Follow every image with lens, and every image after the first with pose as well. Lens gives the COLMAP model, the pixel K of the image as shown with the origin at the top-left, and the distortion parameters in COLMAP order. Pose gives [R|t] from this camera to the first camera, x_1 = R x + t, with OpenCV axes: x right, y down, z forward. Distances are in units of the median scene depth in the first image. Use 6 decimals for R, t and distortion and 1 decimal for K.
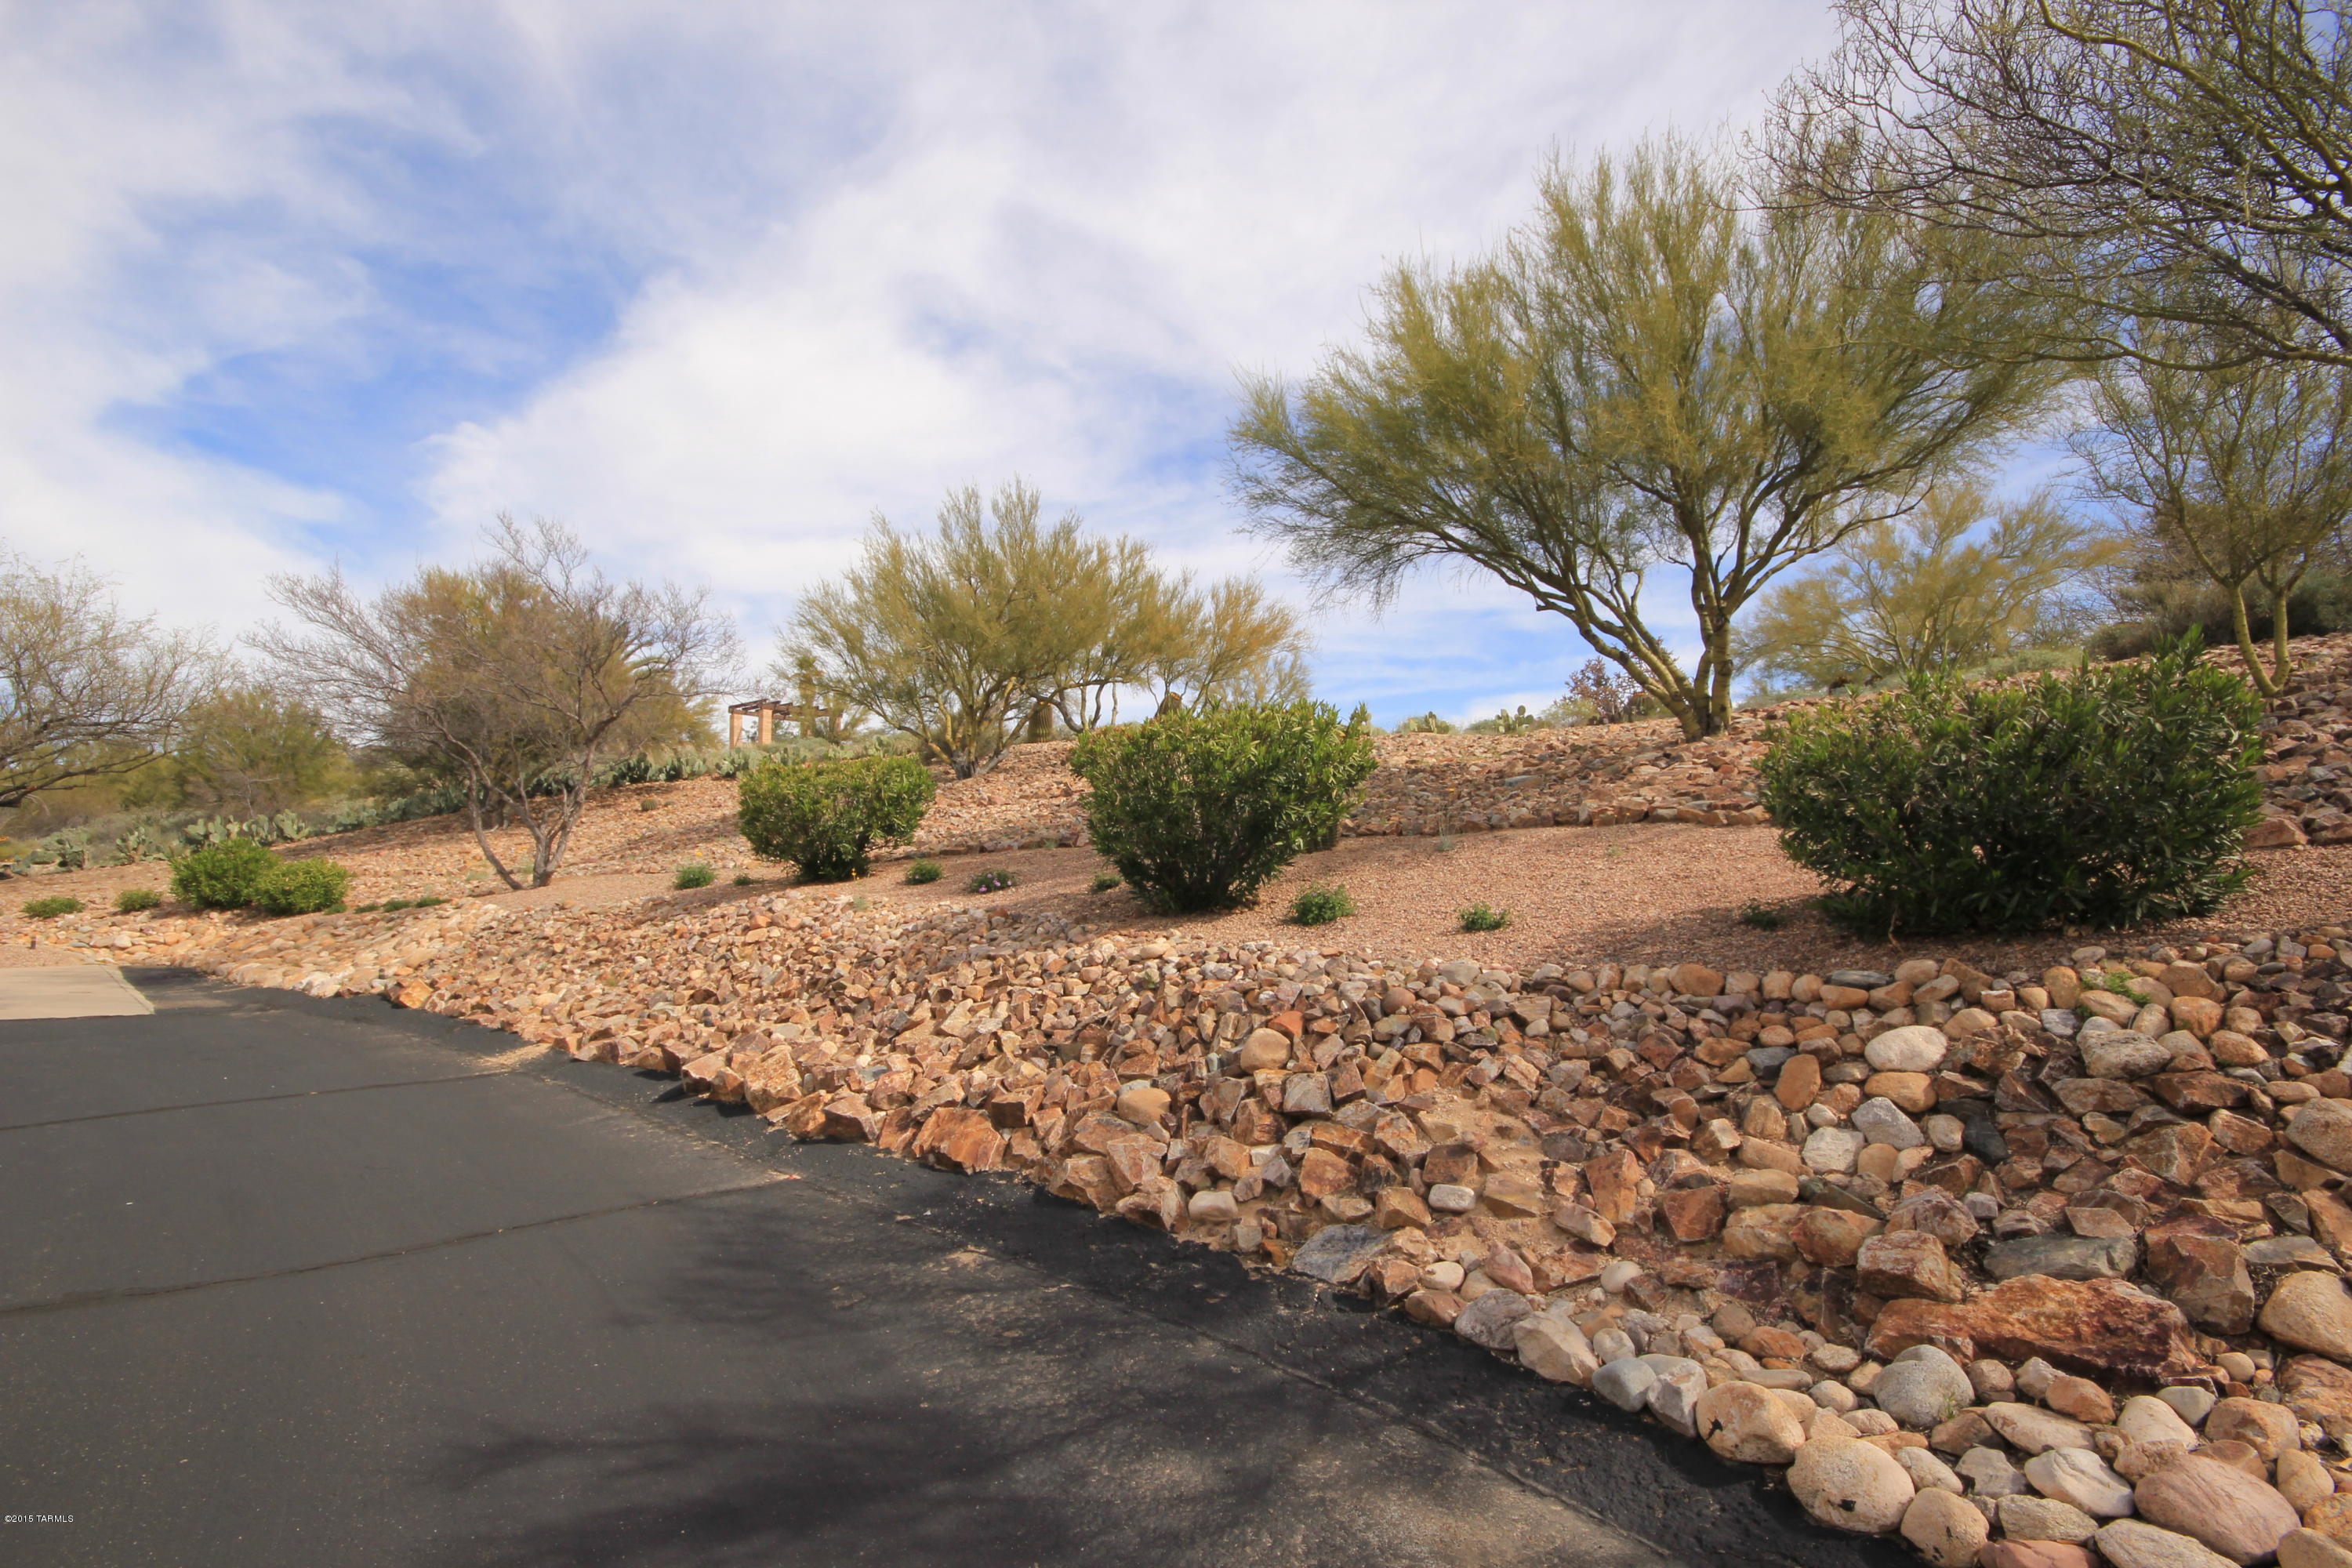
lens RADIAL K [[1098.6, 0, 1176.7], [0, 1098.6, 796.8], [0, 0, 1]] dist [0.003577, -0.014344]
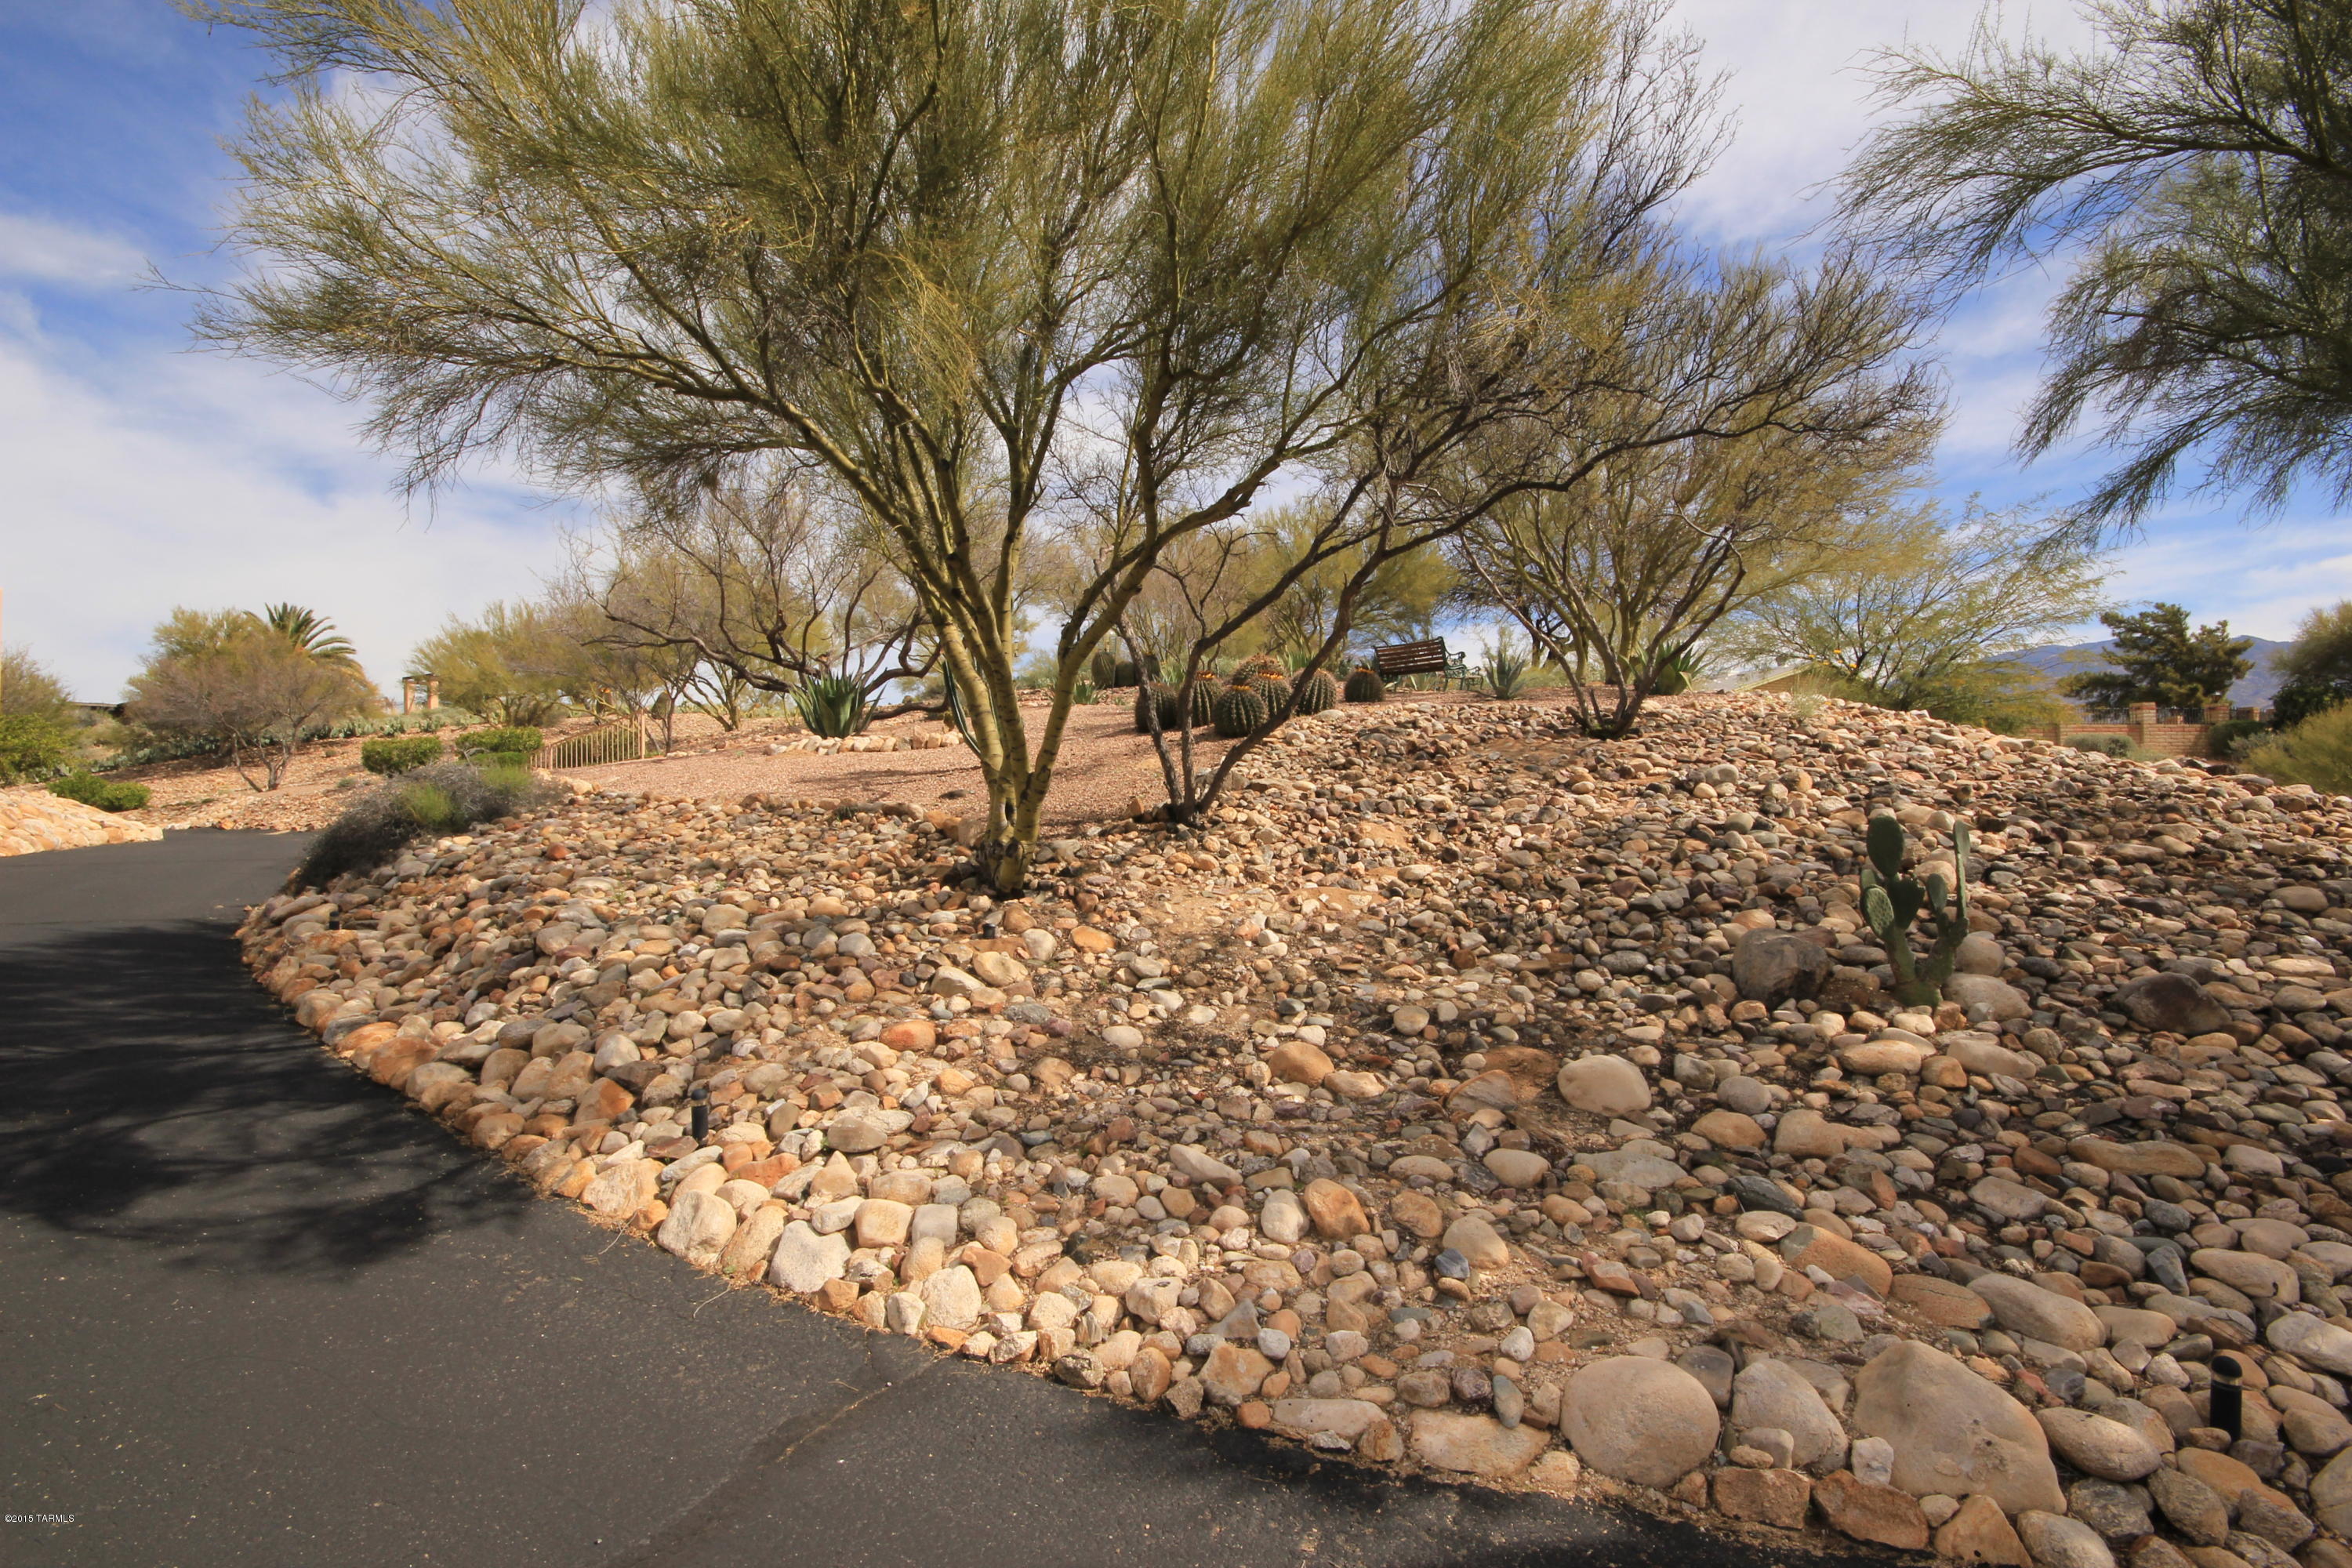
lens RADIAL K [[1098.6, 0, 1176.7], [0, 1098.6, 796.8], [0, 0, 1]] dist [0.003577, -0.014344]
pose [[0.975215, -0.006360, 0.221168, 0.339250], [-0.002905, 0.999133, 0.041539, 0.000835], [-0.221240, -0.041152, 0.974351, -0.771076]]
